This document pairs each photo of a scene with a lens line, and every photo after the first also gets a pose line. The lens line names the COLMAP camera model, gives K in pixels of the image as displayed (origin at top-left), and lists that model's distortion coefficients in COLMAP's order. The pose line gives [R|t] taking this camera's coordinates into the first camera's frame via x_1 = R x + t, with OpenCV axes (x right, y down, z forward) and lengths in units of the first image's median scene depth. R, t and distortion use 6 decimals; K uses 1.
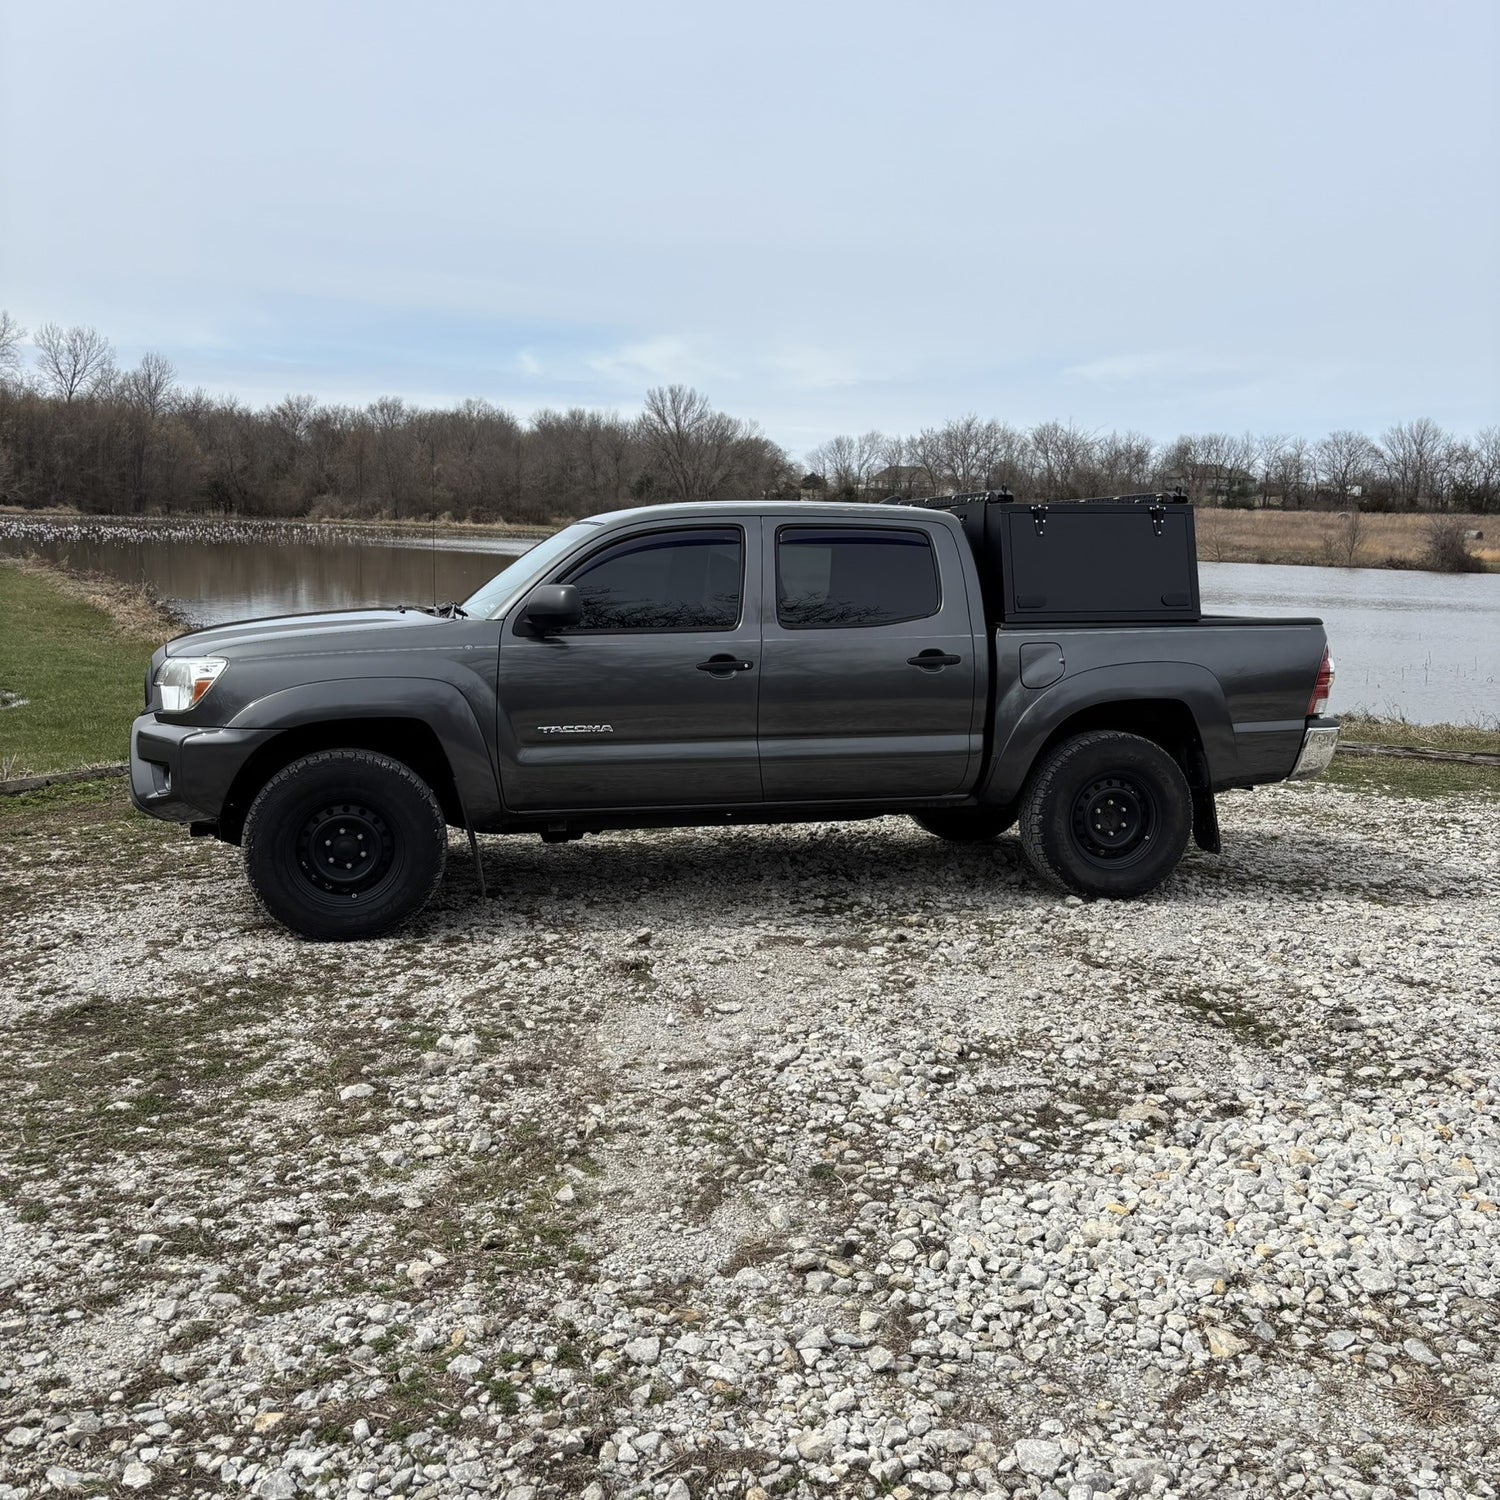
lens RADIAL K [[1510.3, 0, 758.5], [0, 1510.3, 726.1], [0, 0, 1]] dist [0.030287, 0.000000]
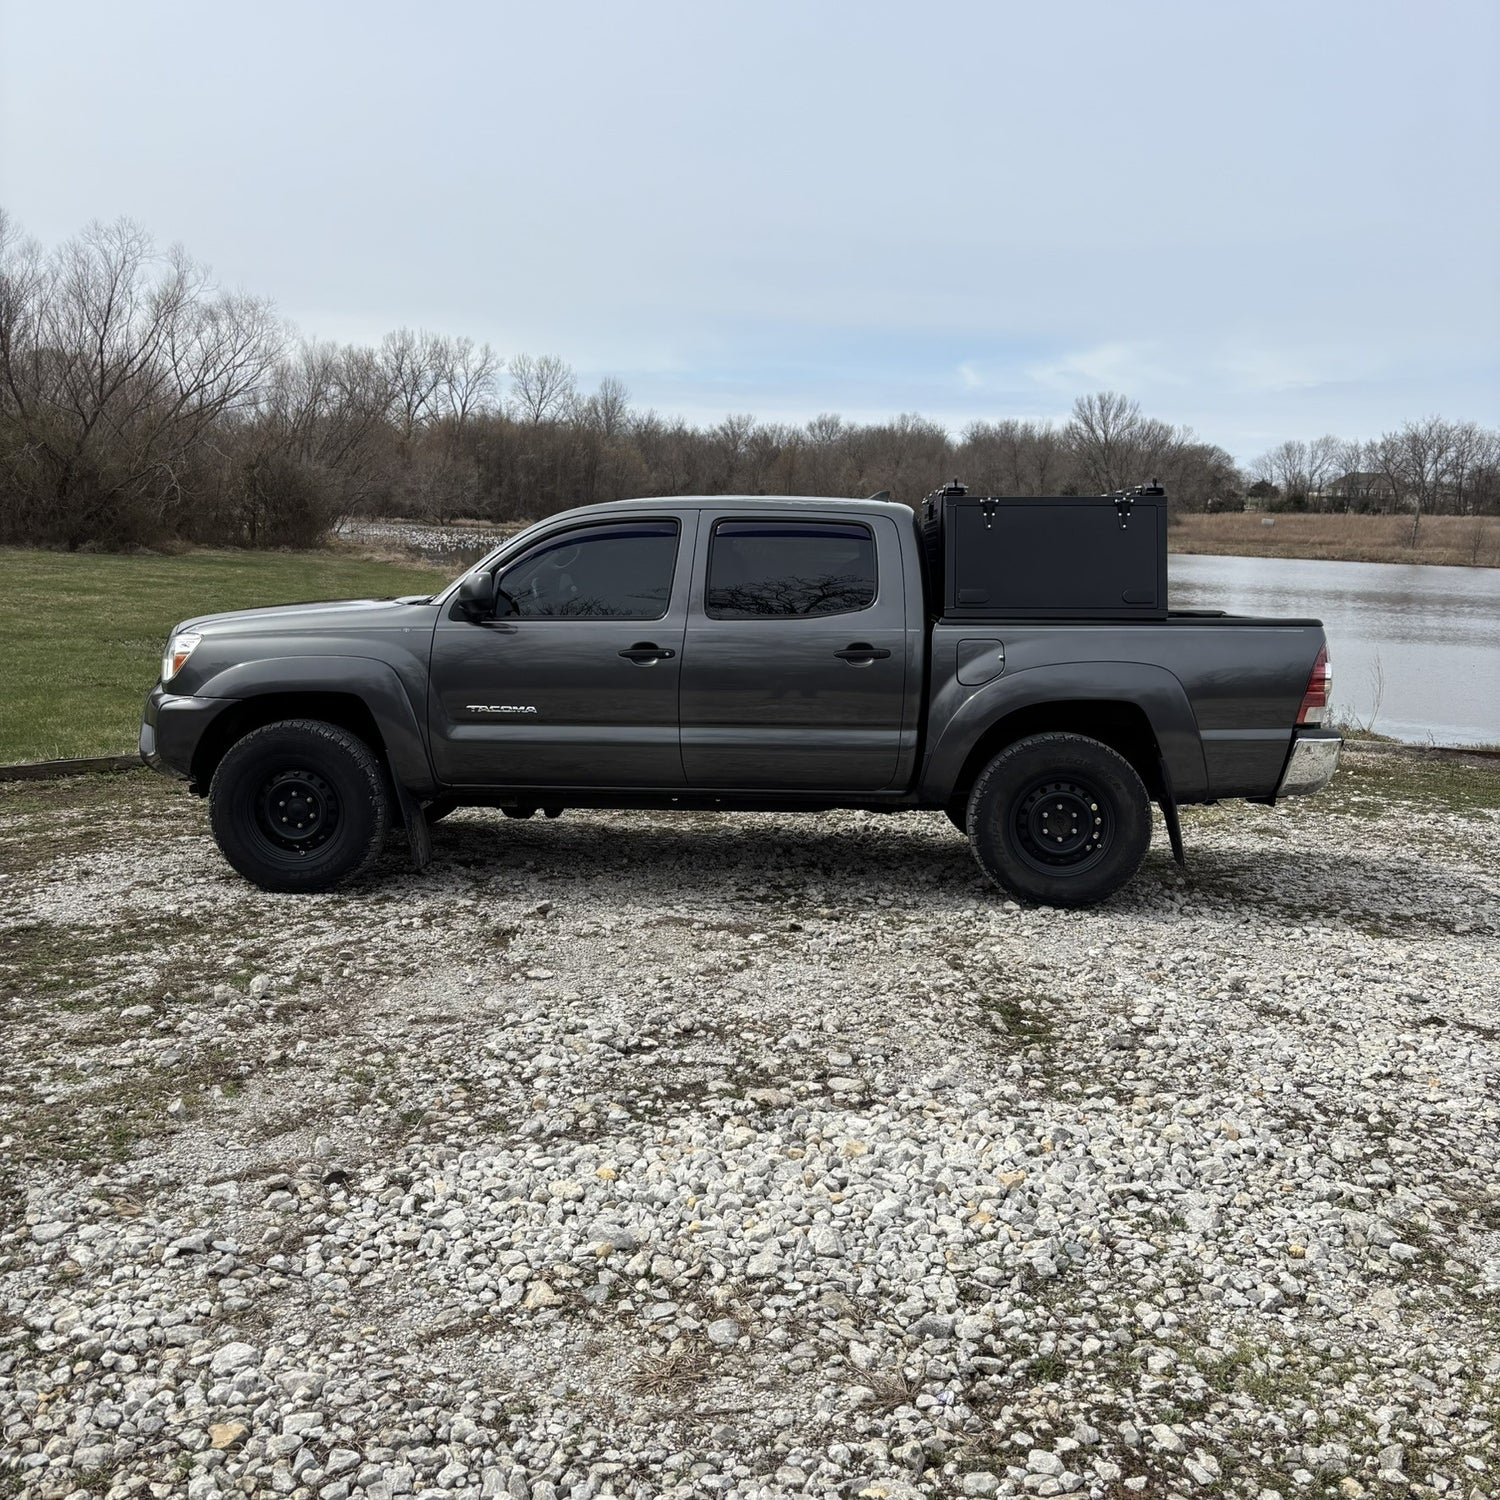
lens RADIAL K [[1514.2, 0, 757.8], [0, 1514.2, 731.2], [0, 0, 1]] dist [0.021971, 0.000000]
pose [[0.959593, 0.035948, -0.279087, 0.303230], [-0.037281, 0.999305, 0.000533, 0.008759], [0.278912, 0.009893, 0.960266, 0.023371]]
